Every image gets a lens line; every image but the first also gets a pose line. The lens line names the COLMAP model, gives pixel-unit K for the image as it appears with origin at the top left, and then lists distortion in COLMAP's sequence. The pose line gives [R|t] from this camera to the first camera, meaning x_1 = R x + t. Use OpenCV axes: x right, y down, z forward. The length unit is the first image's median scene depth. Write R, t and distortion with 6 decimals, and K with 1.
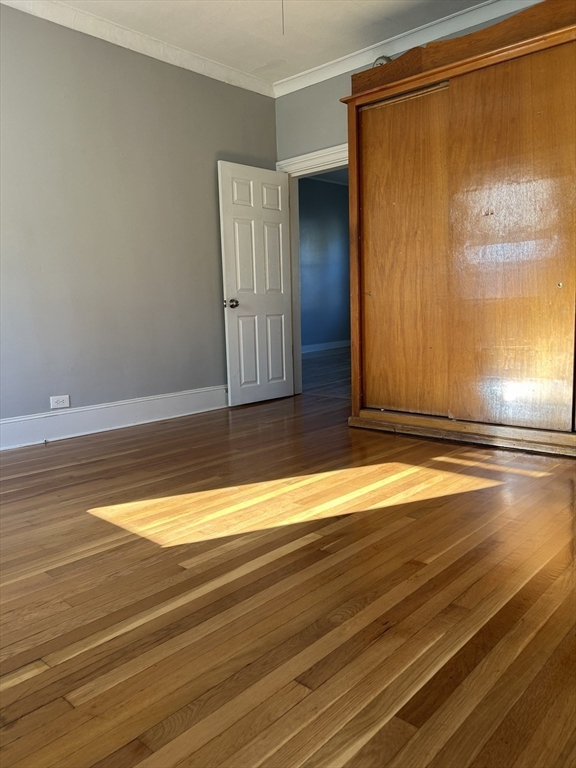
lens RADIAL K [[576.1, 0, 288.9], [0, 576.1, 380.1], [0, 0, 1]] dist [0.054786, -0.060699]
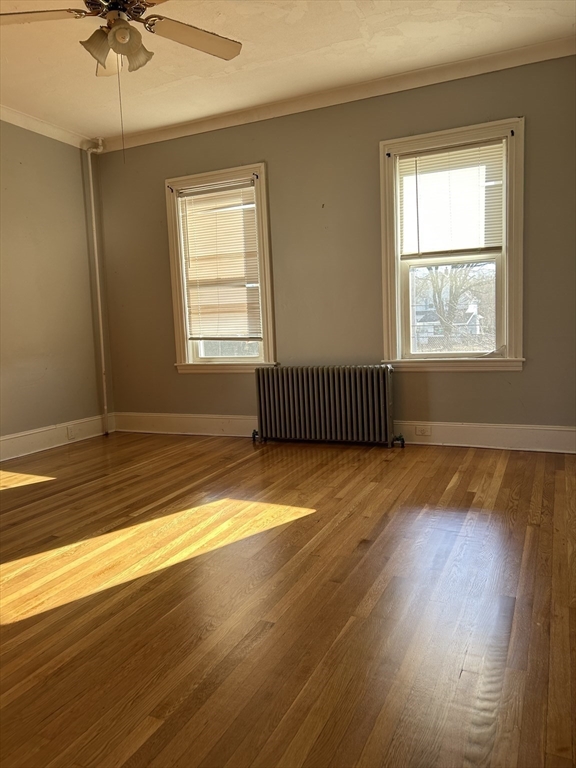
lens RADIAL K [[576.1, 0, 291.4], [0, 576.1, 382.7], [0, 0, 1]] dist [0.054786, -0.060699]
pose [[-0.951843, 0.099354, -0.290042, 0.045017], [0.029822, 0.971553, 0.234936, -0.323880], [0.305133, 0.214973, -0.927729, 1.940972]]
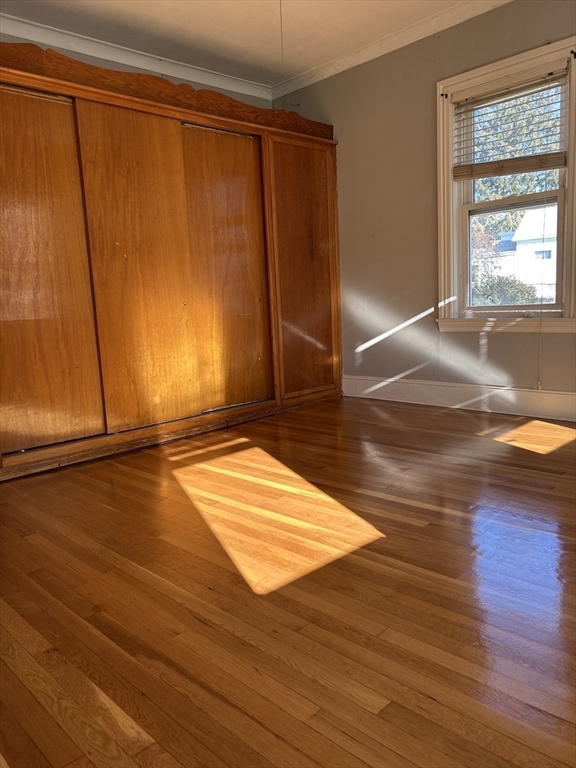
lens RADIAL K [[576.1, 0, 295.5], [0, 576.1, 386.4], [0, 0, 1]] dist [0.054786, -0.060699]
pose [[0.056403, -0.118007, 0.991410, -0.943198], [0.174164, 0.978928, 0.106613, -0.089552], [-0.983100, 0.166655, 0.075767, 0.792374]]
